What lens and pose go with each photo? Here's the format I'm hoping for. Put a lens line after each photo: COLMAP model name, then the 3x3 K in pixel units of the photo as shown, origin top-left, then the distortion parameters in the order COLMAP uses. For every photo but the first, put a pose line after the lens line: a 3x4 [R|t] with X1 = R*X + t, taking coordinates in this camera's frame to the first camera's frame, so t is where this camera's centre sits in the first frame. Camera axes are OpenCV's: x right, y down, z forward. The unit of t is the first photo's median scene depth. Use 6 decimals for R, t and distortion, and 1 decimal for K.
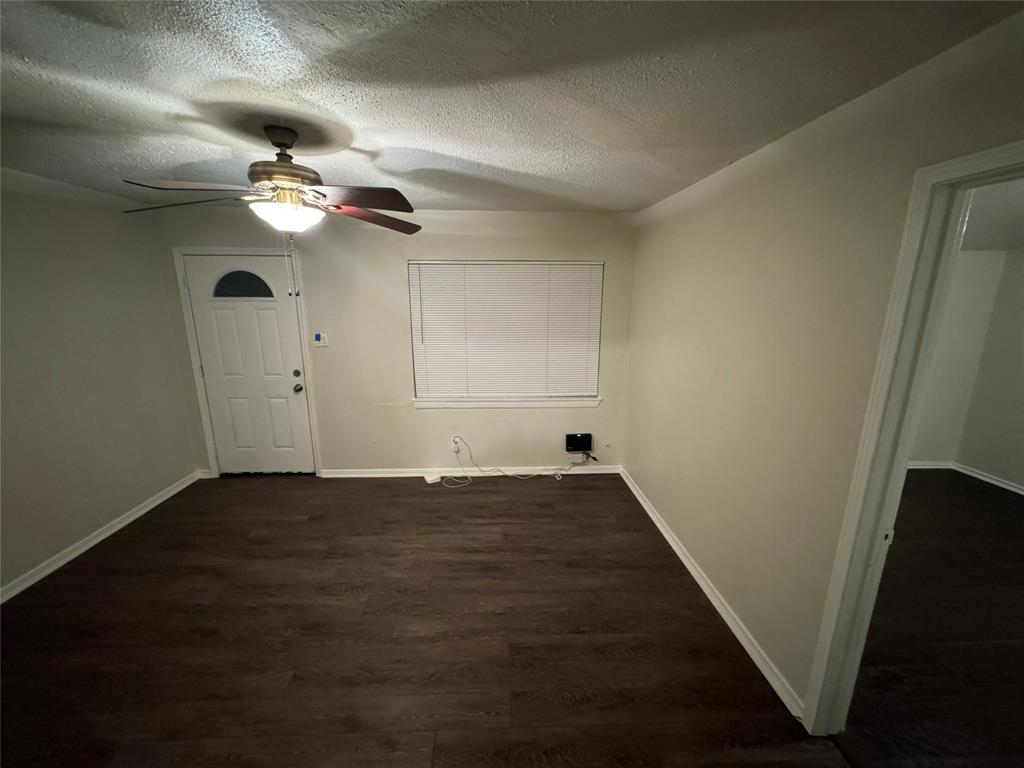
lens RADIAL K [[406.9, 0, 512.0], [0, 406.9, 384.0], [0, 0, 1]] dist [0.001473, 0.000168]
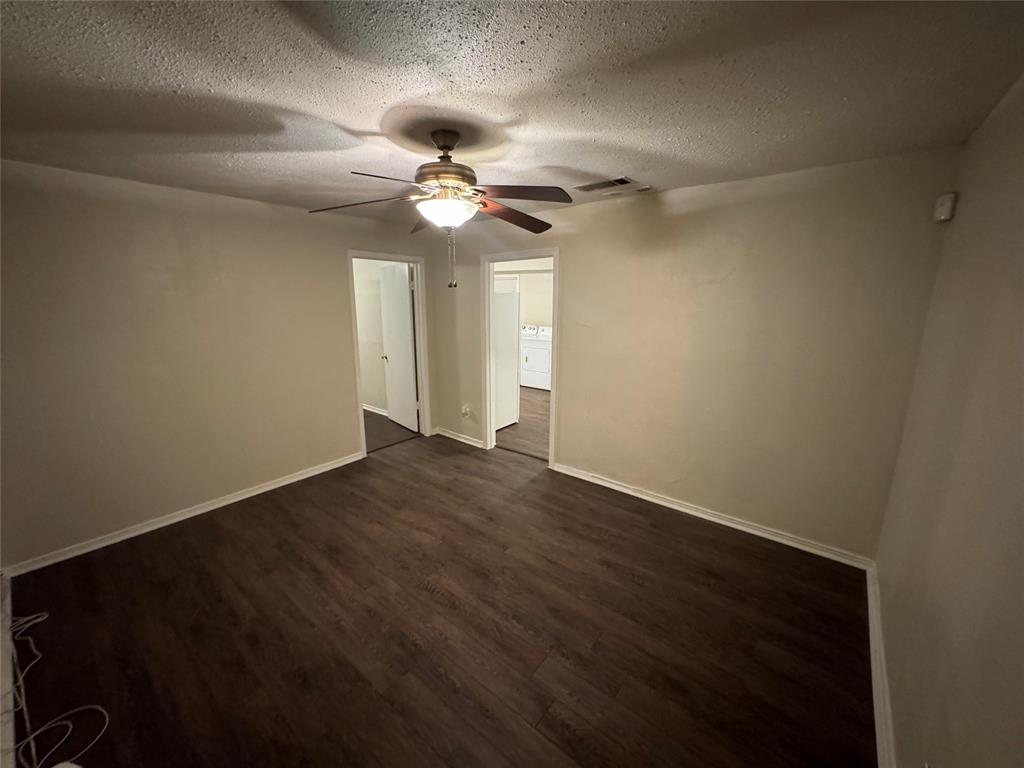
lens RADIAL K [[406.9, 0, 512.0], [0, 406.9, 384.0], [0, 0, 1]] dist [0.001473, 0.000168]
pose [[-0.749977, -0.148094, 0.644672, -1.221557], [0.141420, 0.916180, 0.374986, -0.320189], [-0.646169, 0.372400, -0.666171, 1.512100]]
